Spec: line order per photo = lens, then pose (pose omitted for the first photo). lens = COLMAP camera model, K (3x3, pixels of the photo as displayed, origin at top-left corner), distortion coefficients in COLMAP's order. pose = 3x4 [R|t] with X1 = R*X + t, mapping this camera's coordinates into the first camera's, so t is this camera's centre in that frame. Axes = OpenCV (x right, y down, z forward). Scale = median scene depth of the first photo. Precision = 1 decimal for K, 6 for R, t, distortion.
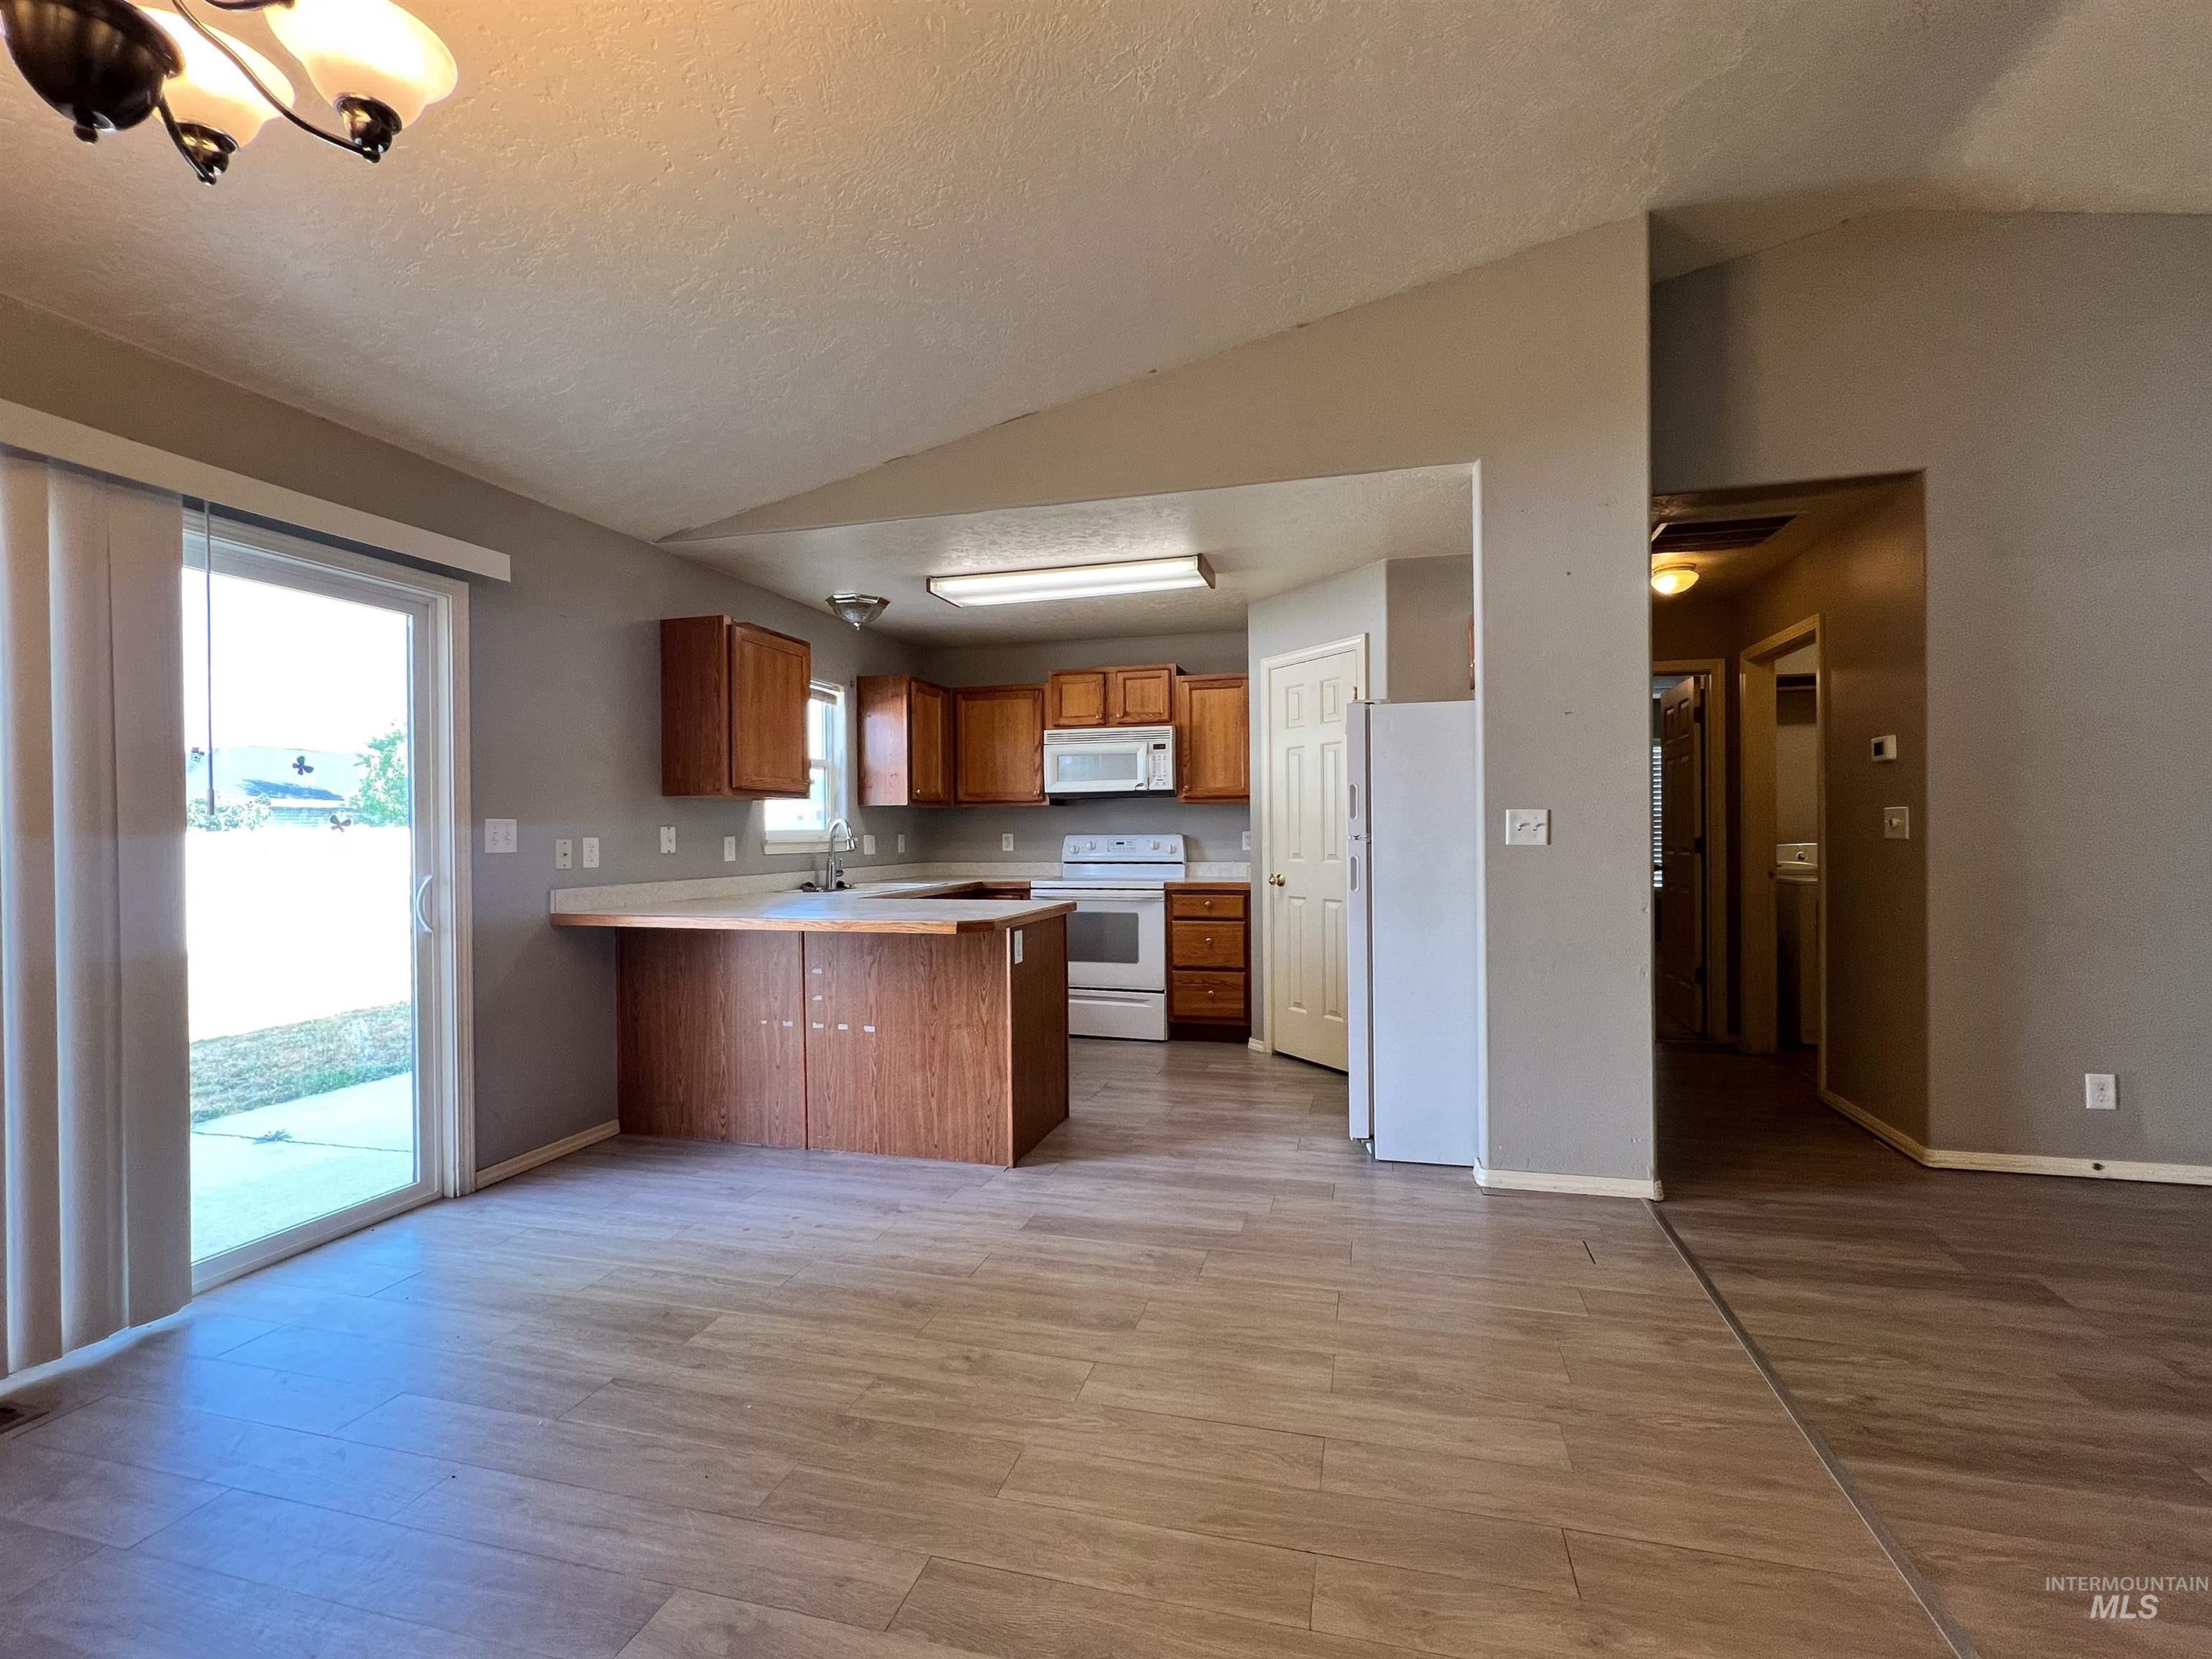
lens RADIAL K [[940.9, 0, 1124.8], [0, 940.9, 834.5], [0, 0, 1]] dist [-0.005561, 0.001960]
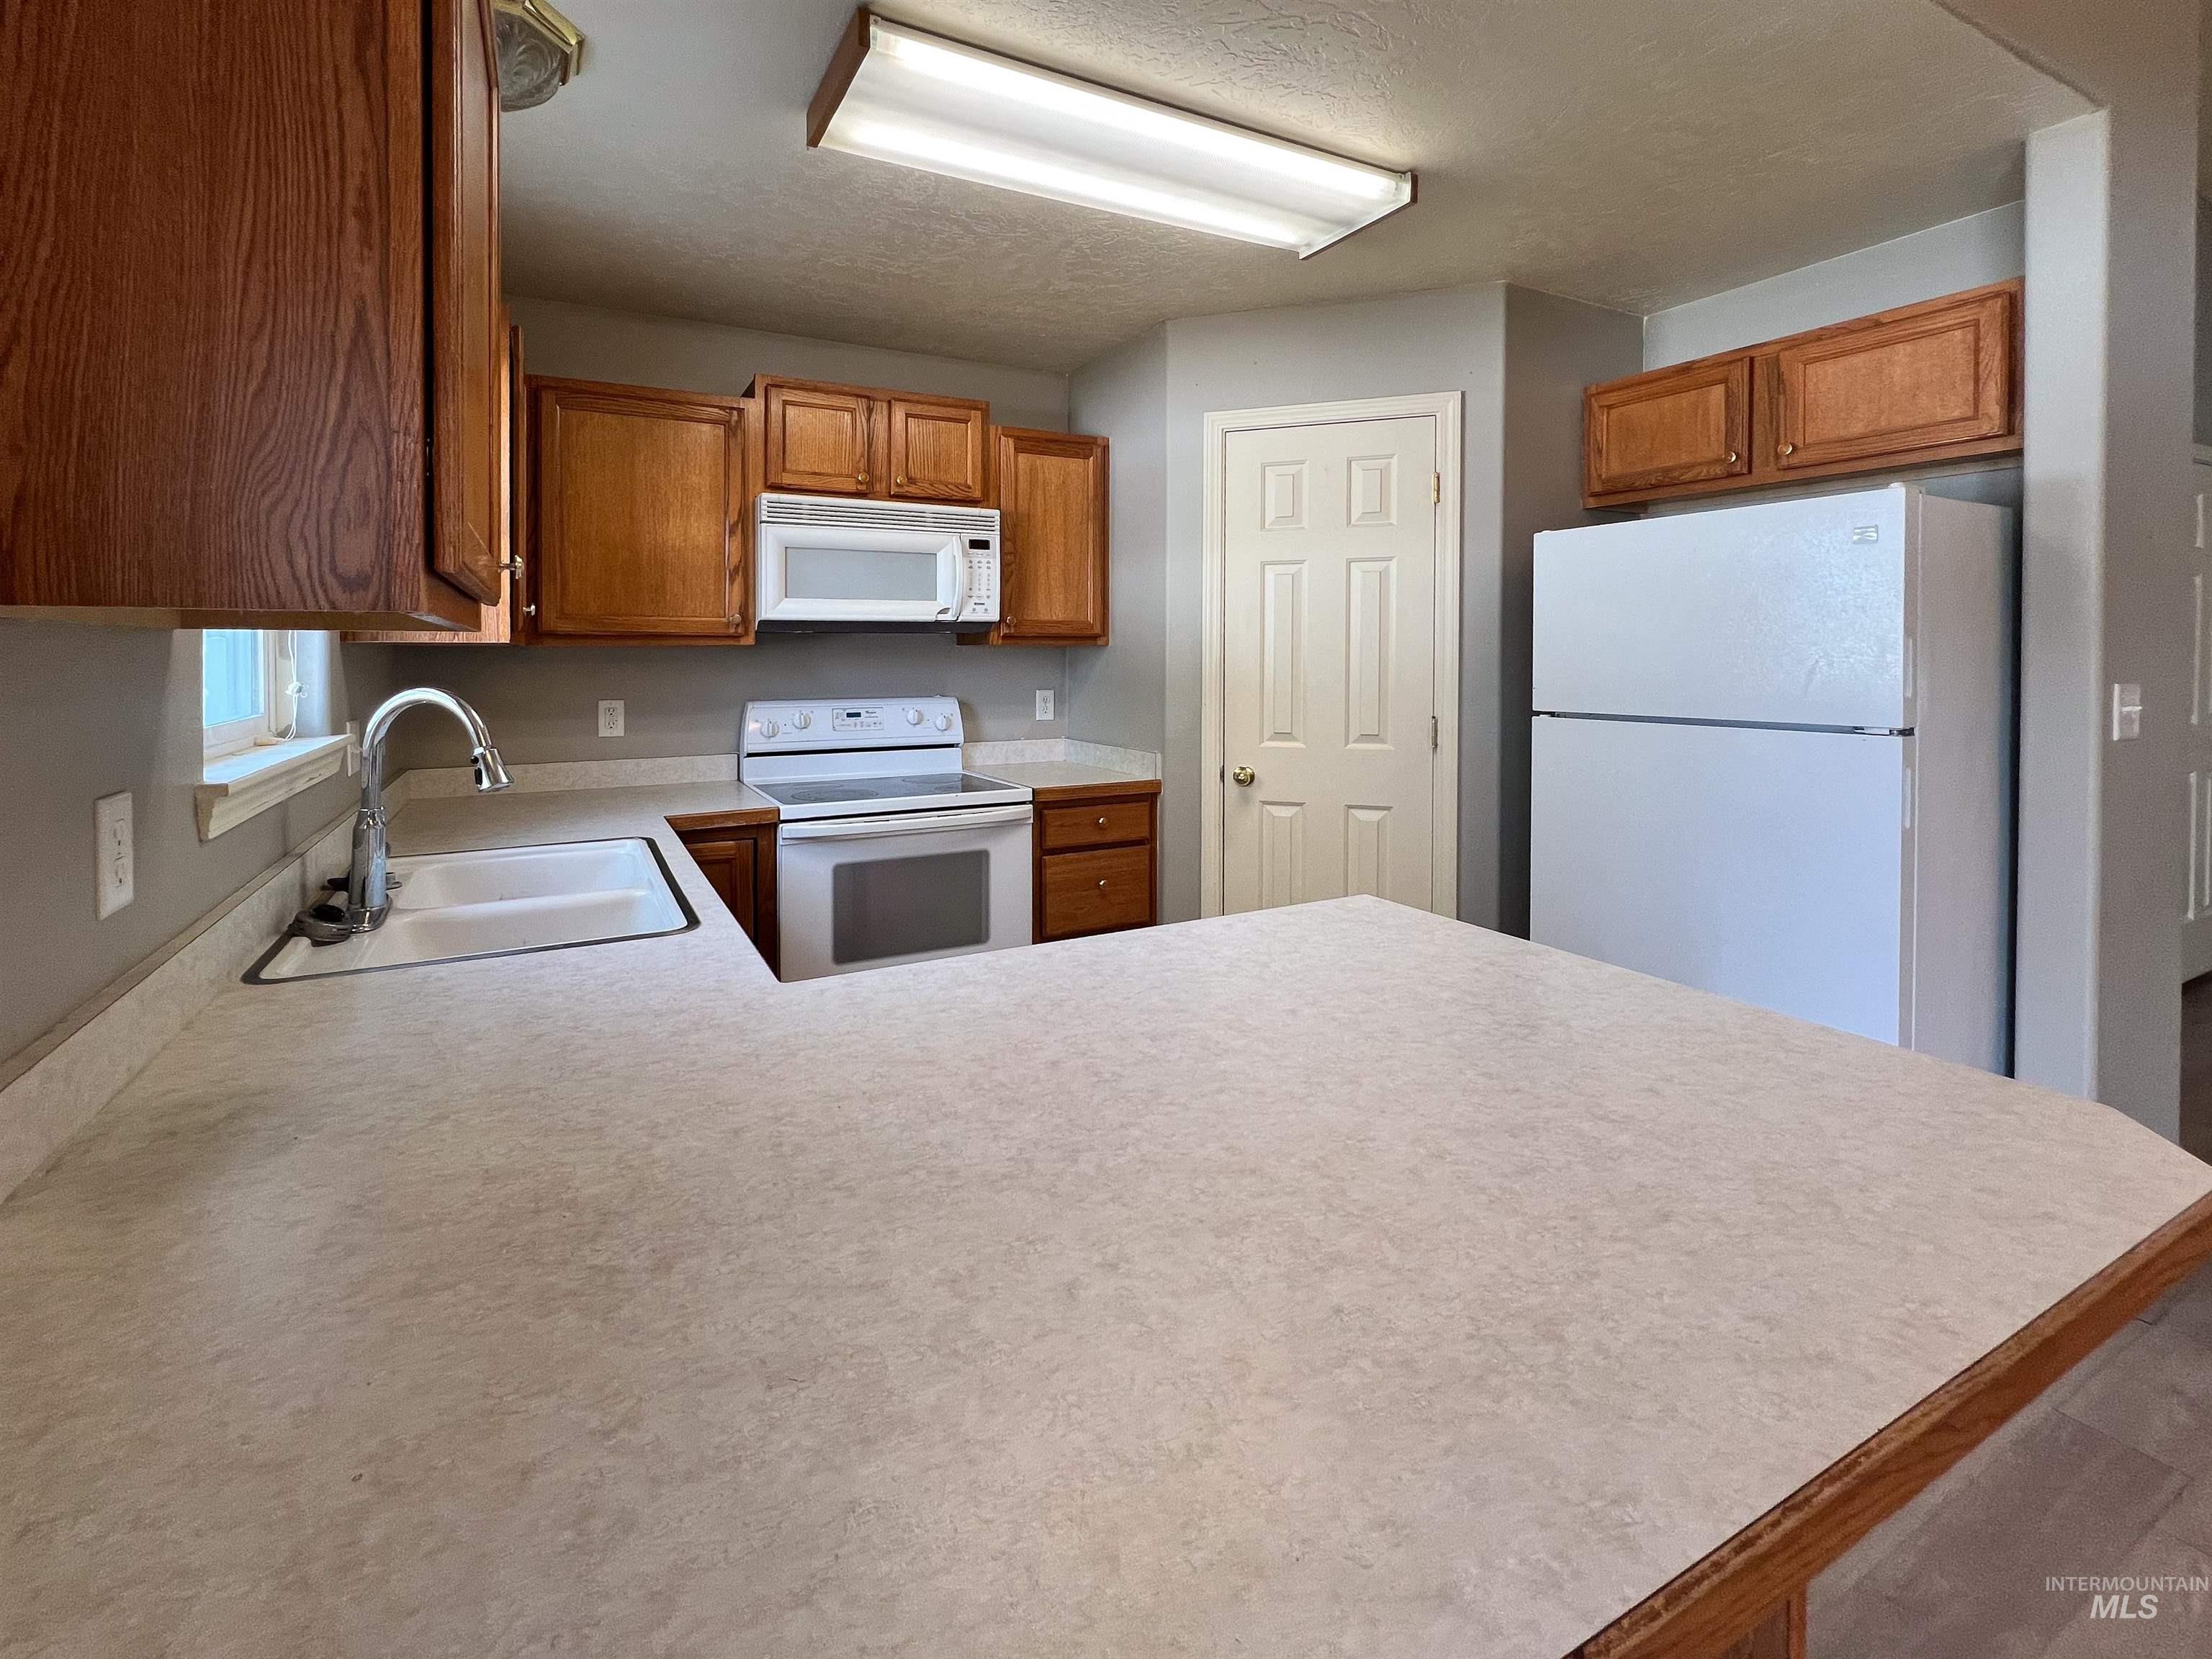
lens RADIAL K [[940.9, 0, 966.6], [0, 940.9, 664.7], [0, 0, 1]] dist [-0.005561, 0.001960]
pose [[0.769664, -0.002183, 0.638446, -0.419482], [-0.000616, 0.999991, 0.004162, -0.030686], [-0.638449, -0.003597, 0.769656, 0.733583]]
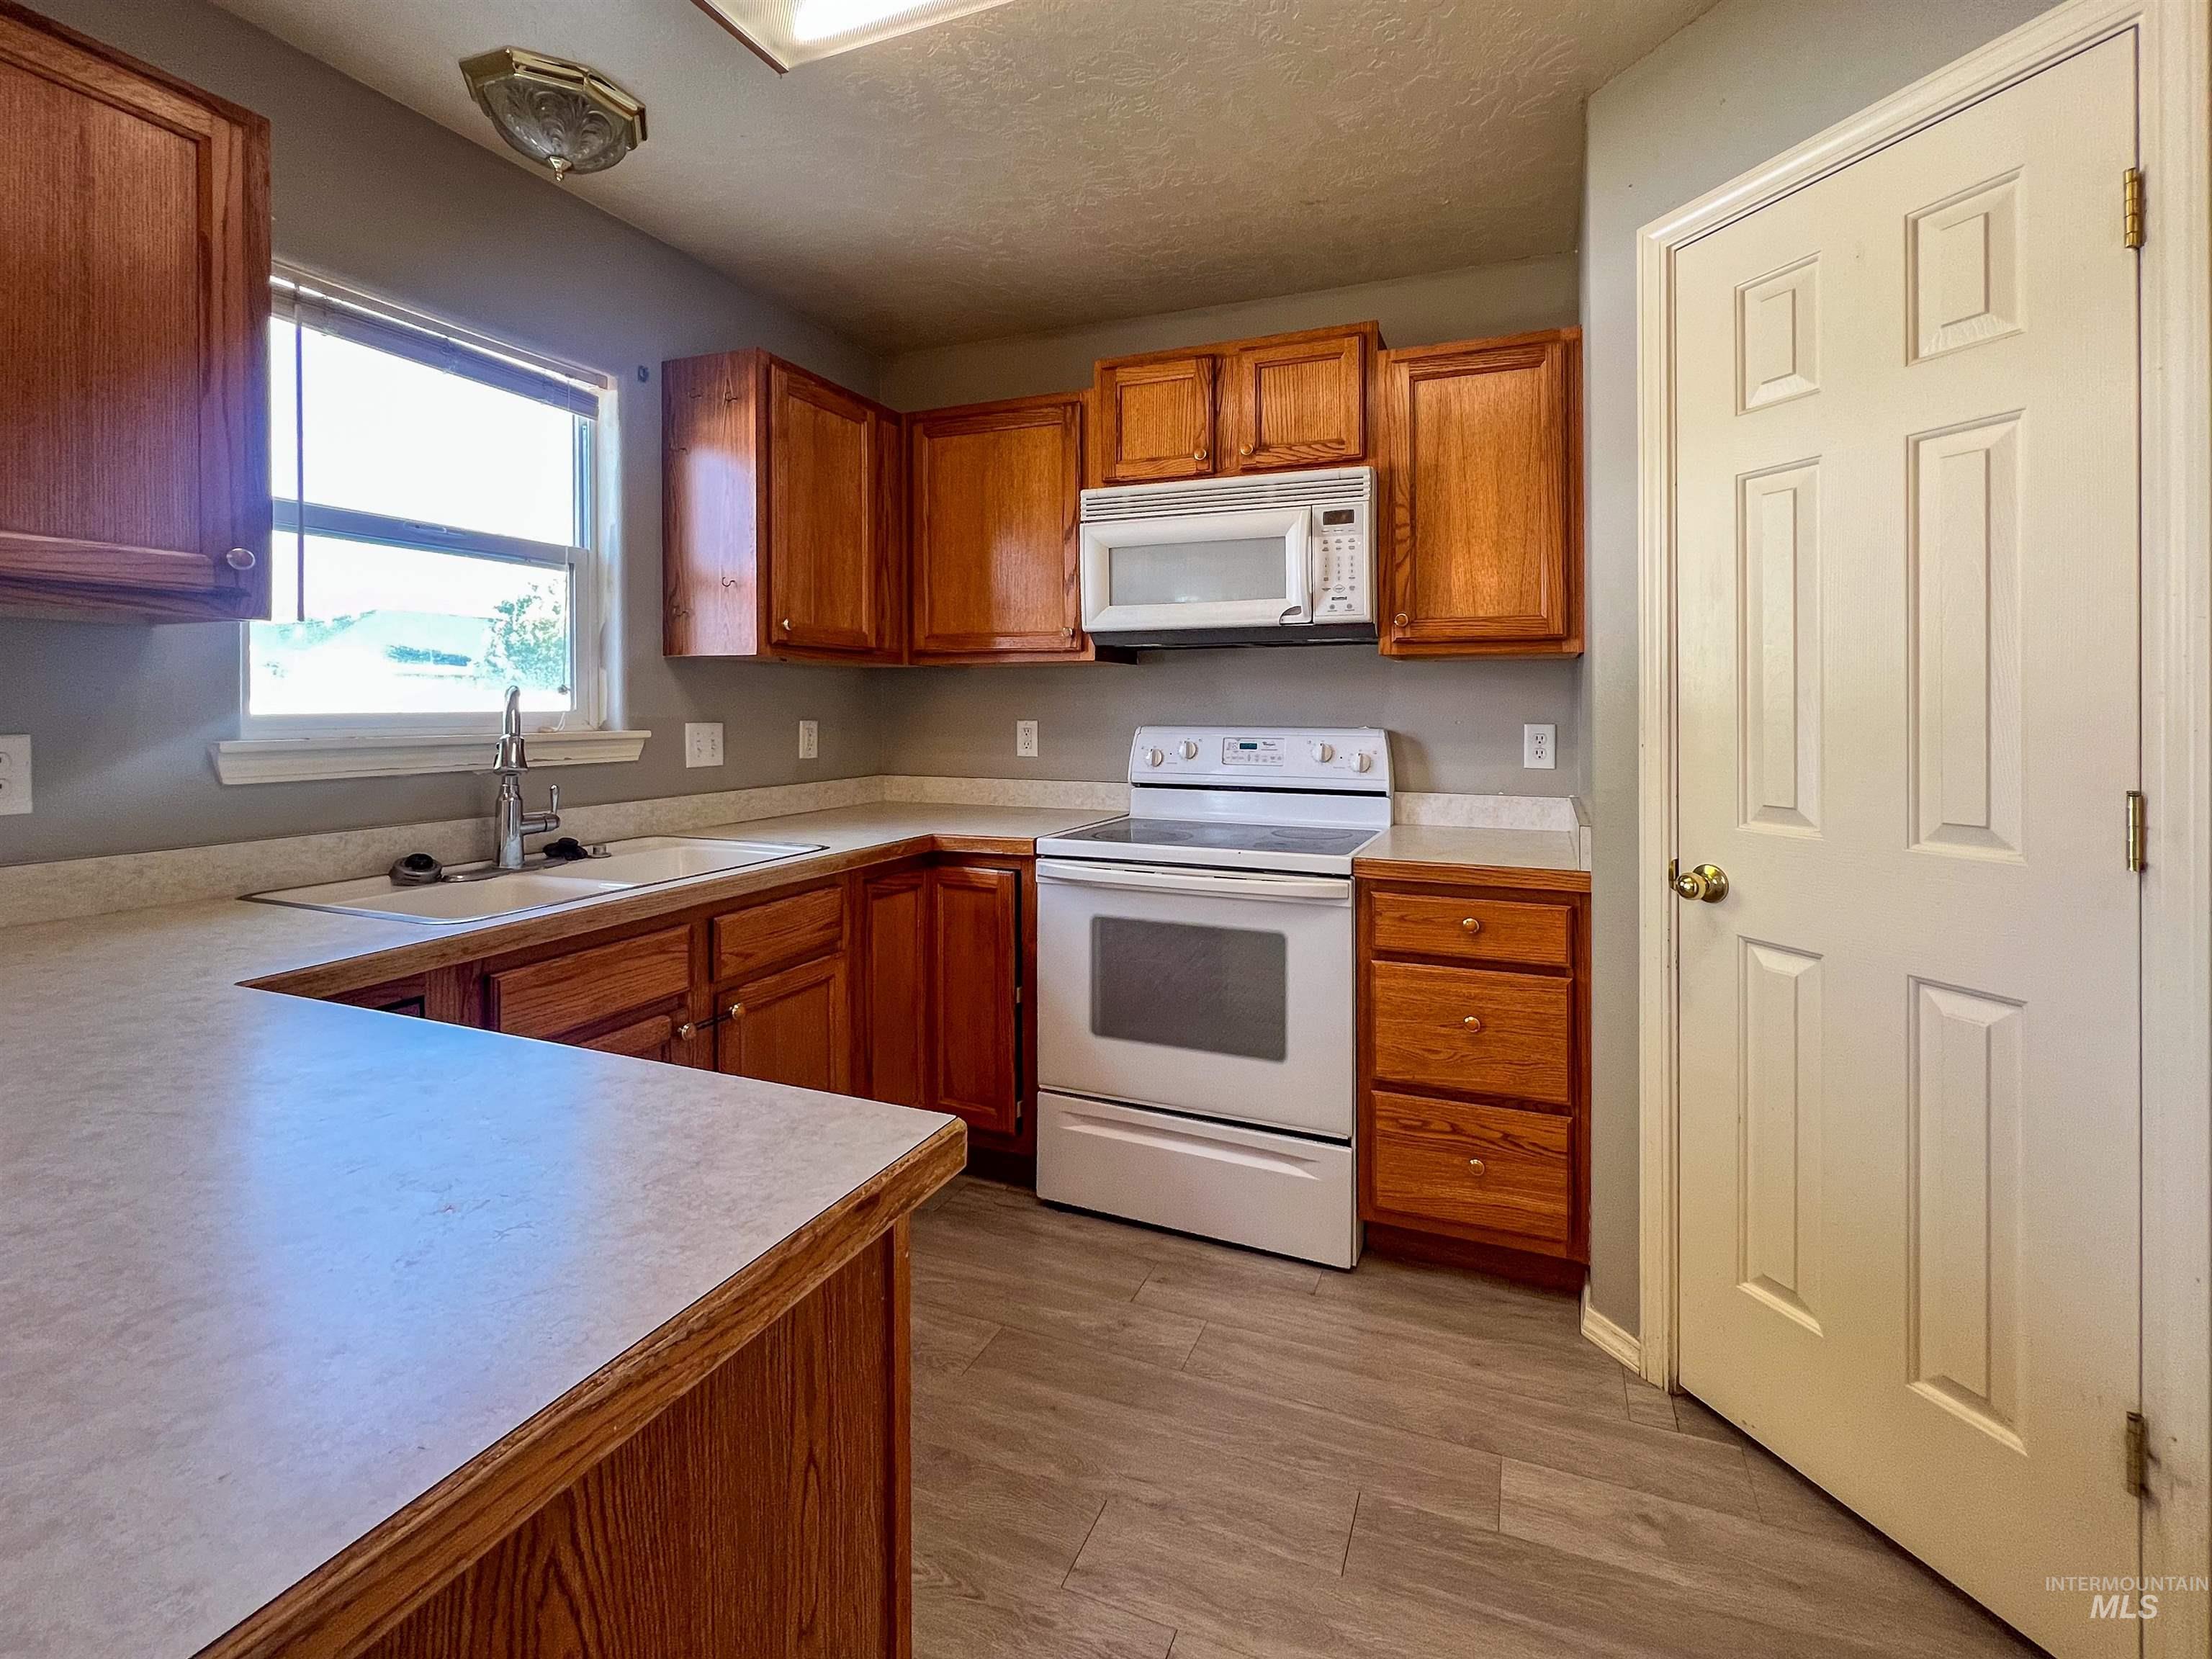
lens RADIAL K [[943.2, 0, 1202.4], [0, 943.2, 697.5], [0, 0, 1]] dist [-0.002368, -0.001437]
pose [[0.995143, 0.008567, -0.098064, 0.023508], [-0.009538, 0.999910, -0.009444, -0.012987], [0.097974, 0.010334, 0.995135, 0.748407]]
